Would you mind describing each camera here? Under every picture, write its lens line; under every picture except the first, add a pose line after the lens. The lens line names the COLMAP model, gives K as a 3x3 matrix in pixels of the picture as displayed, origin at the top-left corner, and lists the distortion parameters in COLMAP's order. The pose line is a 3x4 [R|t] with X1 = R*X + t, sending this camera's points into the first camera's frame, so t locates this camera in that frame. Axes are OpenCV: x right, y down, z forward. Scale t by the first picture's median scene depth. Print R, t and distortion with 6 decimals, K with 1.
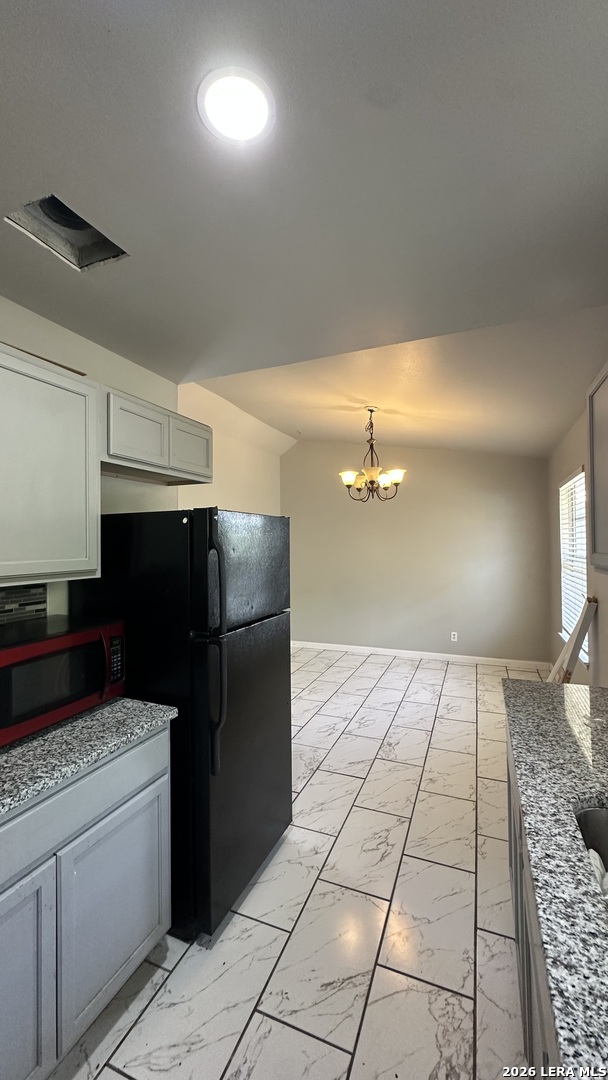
lens RADIAL K [[430.2, 0, 299.6], [0, 430.2, 537.6], [0, 0, 1]] dist [0.000238, -0.000038]
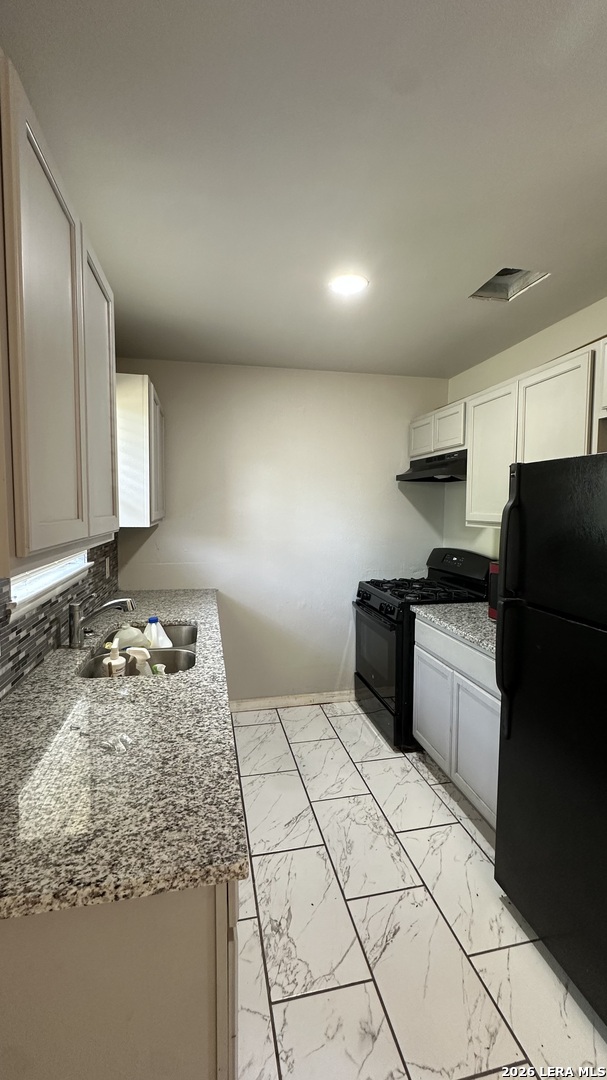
lens RADIAL K [[430.2, 0, 299.1], [0, 430.2, 537.6], [0, 0, 1]] dist [0.000238, -0.000038]
pose [[-0.819702, 0.045289, -0.570997, 0.871889], [0.008980, 0.997763, 0.066248, 0.030722], [0.572720, 0.049176, -0.818275, 1.812612]]
